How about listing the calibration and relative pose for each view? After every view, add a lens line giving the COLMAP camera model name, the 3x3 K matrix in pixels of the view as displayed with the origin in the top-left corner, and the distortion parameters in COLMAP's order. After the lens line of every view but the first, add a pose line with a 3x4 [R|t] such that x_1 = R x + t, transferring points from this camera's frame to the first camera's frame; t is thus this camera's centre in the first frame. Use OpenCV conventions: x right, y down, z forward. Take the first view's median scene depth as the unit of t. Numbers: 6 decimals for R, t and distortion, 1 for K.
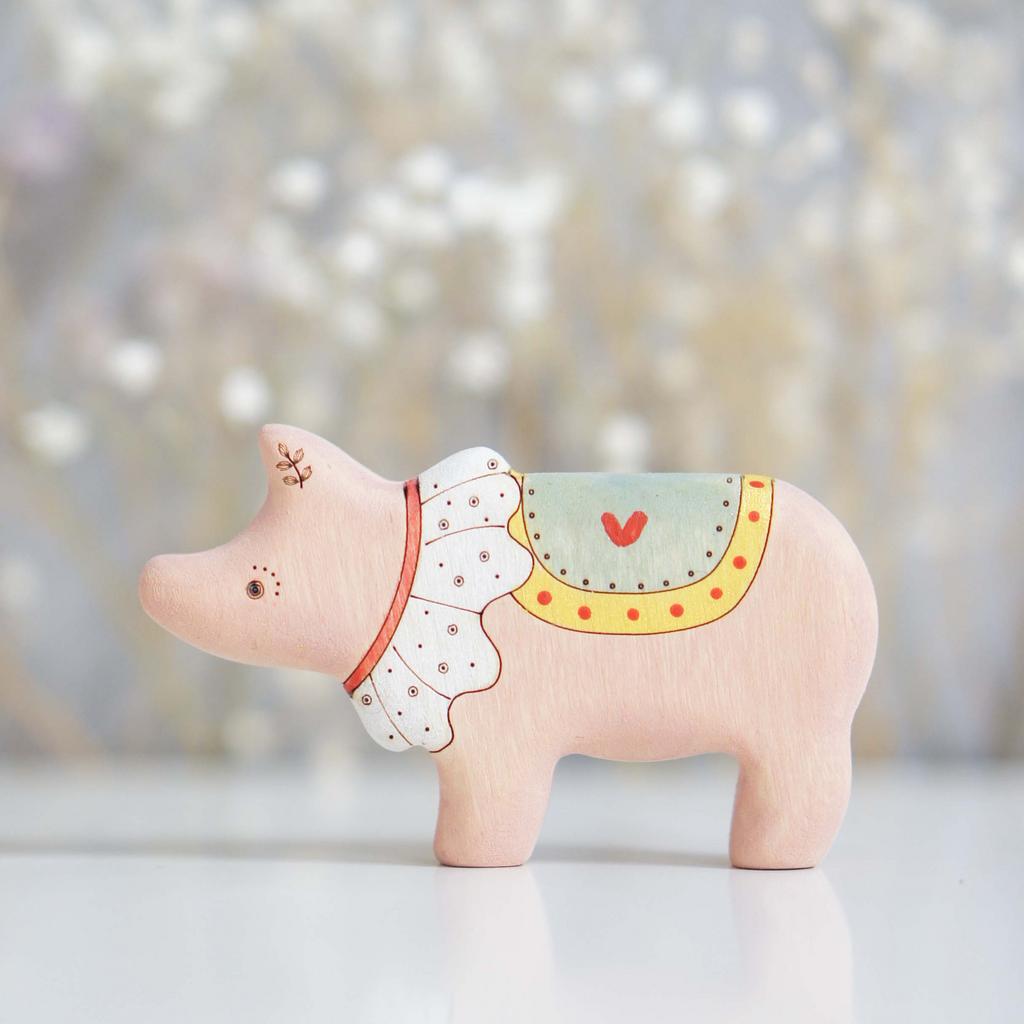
lens RADIAL K [[5090.4, 0, 508.4], [0, 5090.4, 513.5], [0, 0, 1]] dist [0.707567, 0.000000]
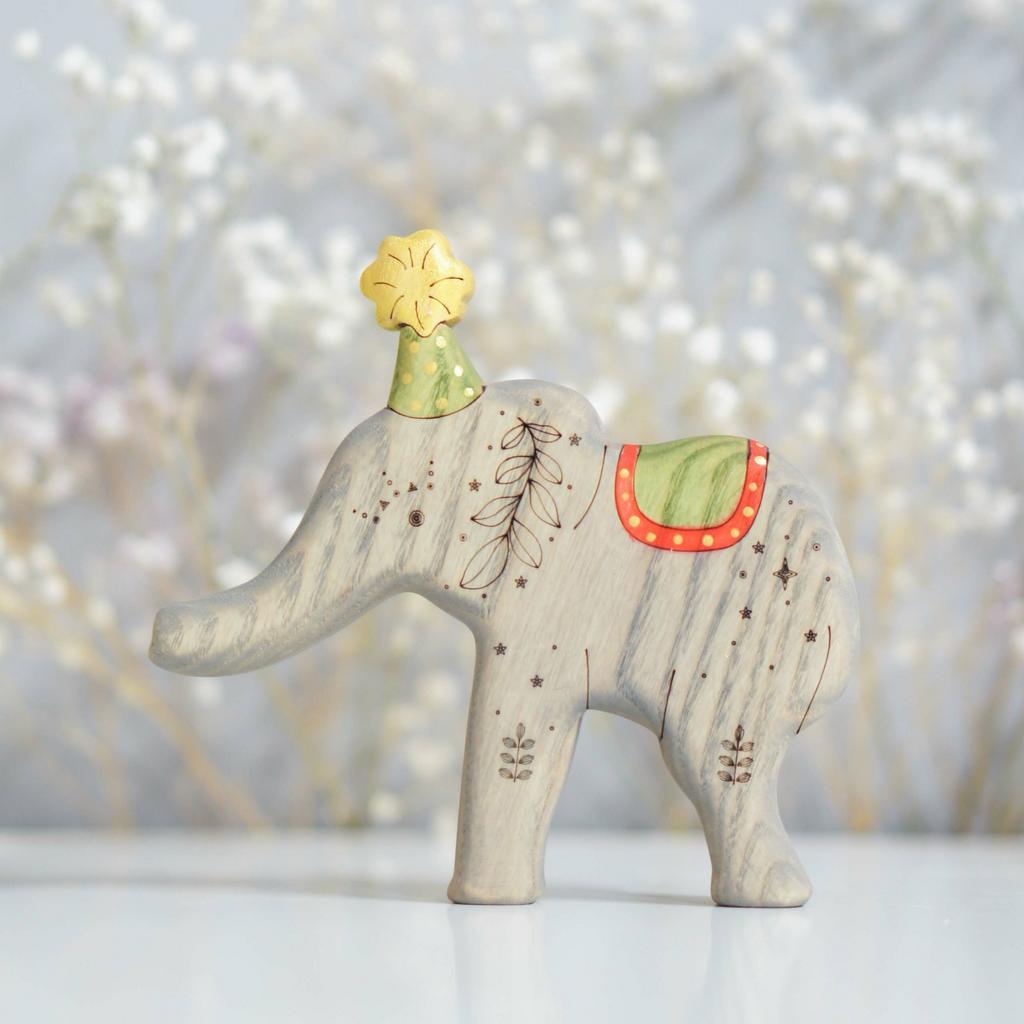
lens RADIAL K [[5090.4, 0, 524.2], [0, 5090.4, 461.0], [0, 0, 1]] dist [0.707567, 0.000000]
pose [[0.999825, -0.000011, -0.018705, 0.010080], [-0.000432, 0.999719, -0.023683, -0.014901], [0.018700, 0.023687, 0.999545, -0.319878]]
